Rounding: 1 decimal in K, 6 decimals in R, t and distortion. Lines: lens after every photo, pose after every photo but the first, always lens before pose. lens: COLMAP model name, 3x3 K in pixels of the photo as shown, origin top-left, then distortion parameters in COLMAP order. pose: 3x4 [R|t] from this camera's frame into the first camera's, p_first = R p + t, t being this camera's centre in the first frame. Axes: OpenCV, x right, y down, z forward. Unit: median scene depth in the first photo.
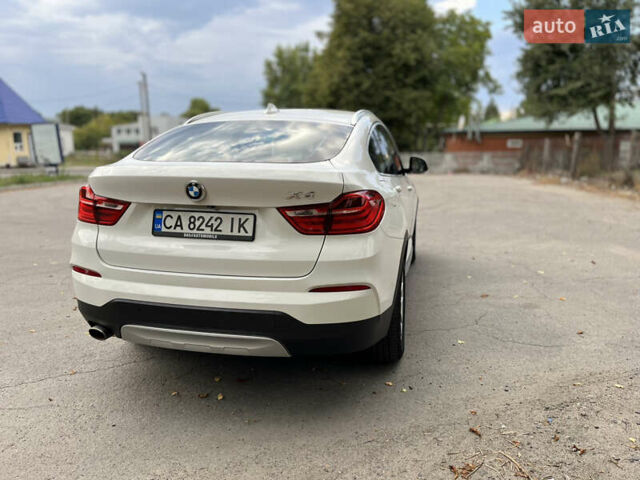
lens RADIAL K [[496.2, 0, 321.8], [0, 496.2, 240.3], [0, 0, 1]] dist [0.078997, -0.111637]
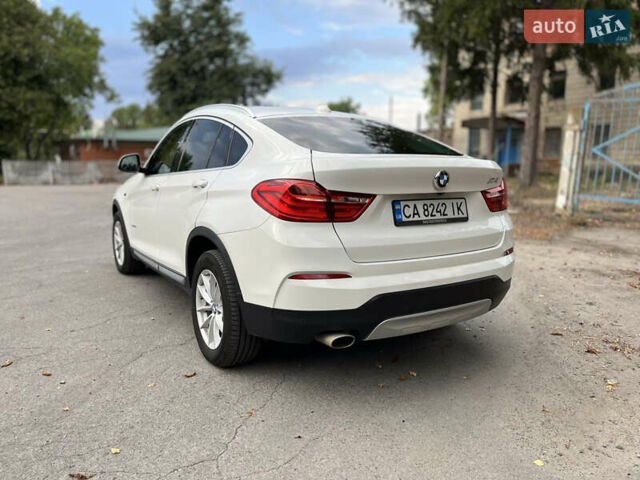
lens RADIAL K [[496.2, 0, 321.8], [0, 496.2, 240.3], [0, 0, 1]] dist [0.078997, -0.111637]
pose [[0.692013, -0.109247, 0.713571, -0.909902], [0.124848, 0.991699, 0.030752, -0.024066], [-0.711007, 0.067807, 0.699908, 0.313794]]
